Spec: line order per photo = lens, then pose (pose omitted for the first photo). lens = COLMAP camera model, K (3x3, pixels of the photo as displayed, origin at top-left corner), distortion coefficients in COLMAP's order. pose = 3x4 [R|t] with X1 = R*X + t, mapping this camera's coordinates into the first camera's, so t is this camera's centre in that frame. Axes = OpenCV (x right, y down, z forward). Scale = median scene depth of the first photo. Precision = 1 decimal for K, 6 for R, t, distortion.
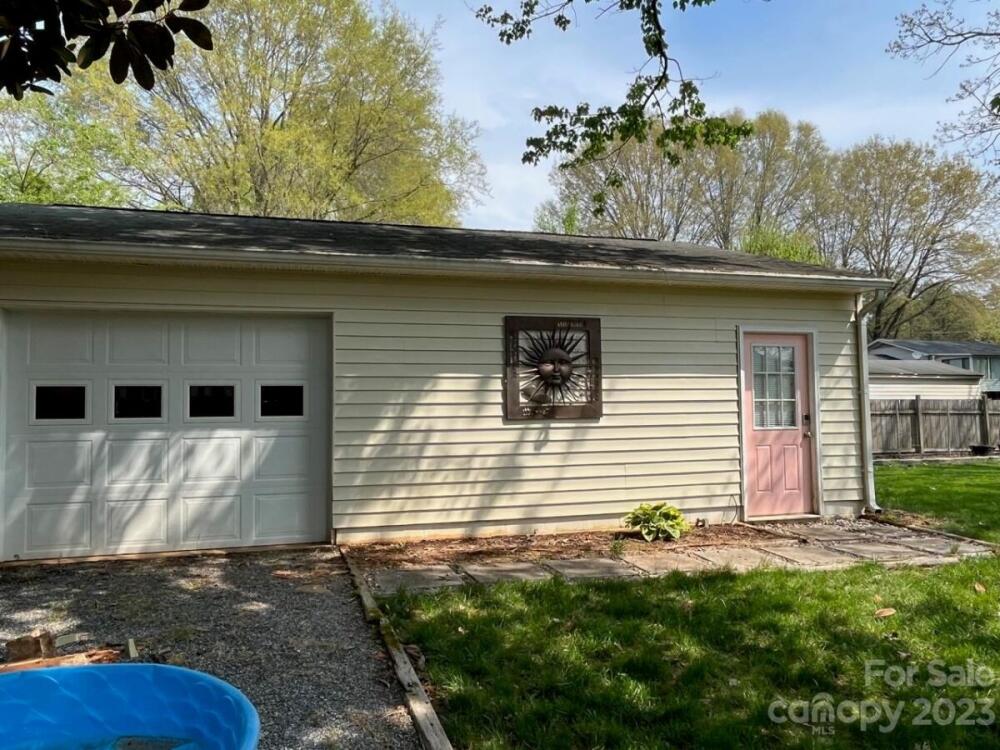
lens RADIAL K [[743.4, 0, 484.9], [0, 743.4, 374.5], [0, 0, 1]] dist [0.005657, -0.006736]
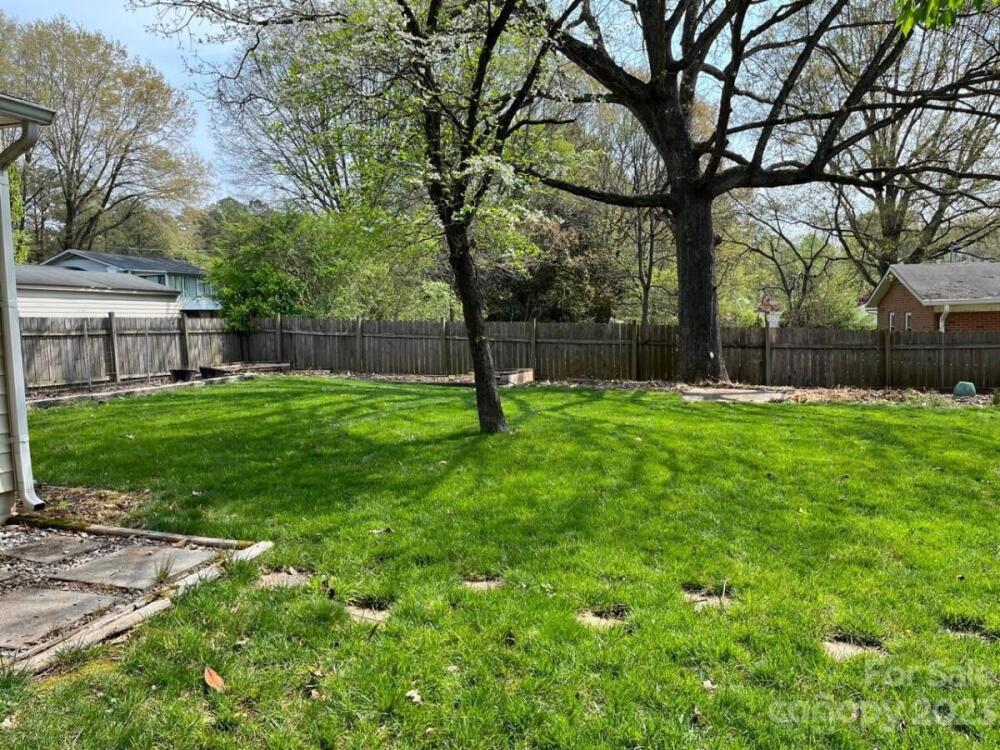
lens RADIAL K [[759.1, 0, 517.8], [0, 759.1, 375.9], [0, 0, 1]] dist [0.071974, -0.092819]
pose [[0.534041, -0.064409, 0.843002, 0.133194], [-0.027751, 0.995221, 0.093619, 0.007467], [-0.845003, -0.073391, 0.529701, 0.216661]]
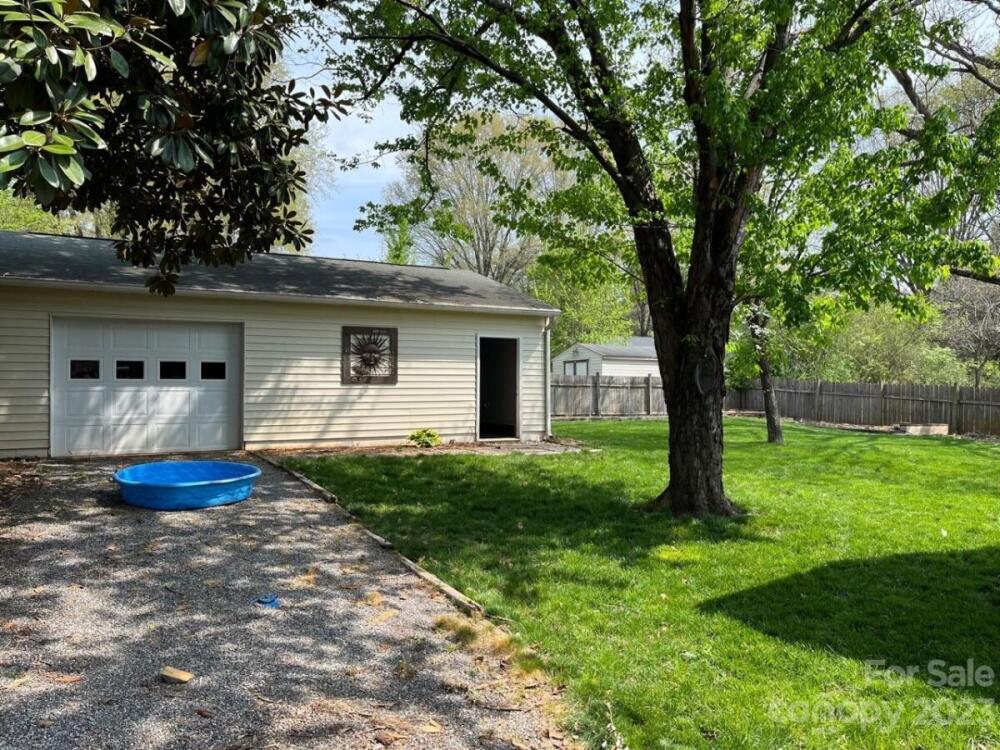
lens RADIAL K [[759.1, 0, 517.8], [0, 759.1, 375.9], [0, 0, 1]] dist [0.071974, -0.092819]
pose [[0.970415, 0.016880, 0.240854, -0.002418], [-0.026238, 0.999018, 0.035699, -0.018045], [-0.240015, -0.040963, 0.969905, -0.470701]]
